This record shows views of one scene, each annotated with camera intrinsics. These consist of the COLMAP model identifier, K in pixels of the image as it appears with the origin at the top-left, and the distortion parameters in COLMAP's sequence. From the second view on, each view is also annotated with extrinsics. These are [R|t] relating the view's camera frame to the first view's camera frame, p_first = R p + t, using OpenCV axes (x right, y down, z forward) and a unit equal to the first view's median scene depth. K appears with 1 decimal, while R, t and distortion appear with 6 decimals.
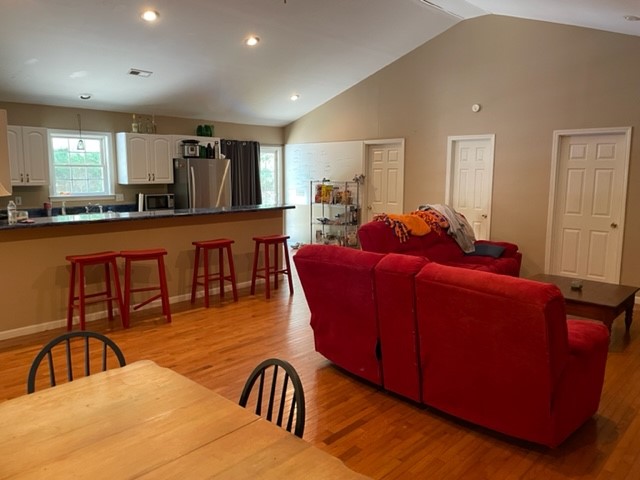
lens RADIAL K [[479.5, 0, 328.0], [0, 479.5, 237.3], [0, 0, 1]] dist [0.056822, -0.056191]
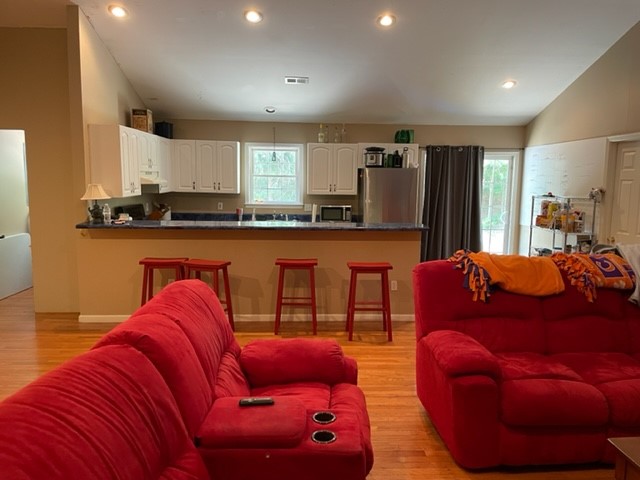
lens RADIAL K [[479.5, 0, 322.2], [0, 479.5, 243.1], [0, 0, 1]] dist [0.056822, -0.056191]
pose [[0.721835, 0.097120, -0.685217, 0.295021], [-0.105473, 0.993976, 0.029773, -0.041041], [0.683981, 0.050781, 0.727731, 0.296097]]
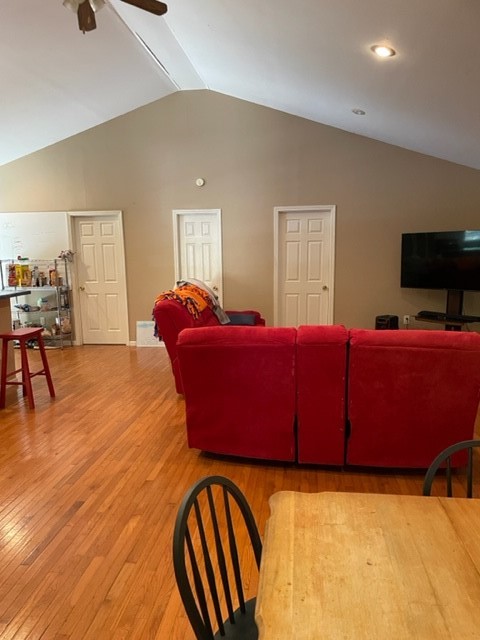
lens RADIAL K [[479.5, 0, 238.8], [0, 479.5, 333.7], [0, 0, 1]] dist [0.056822, -0.056191]
pose [[0.813588, -0.121962, 0.568507, -0.226432], [0.099470, 0.992534, 0.070577, -0.013983], [-0.572871, -0.000871, 0.819645, 0.115611]]
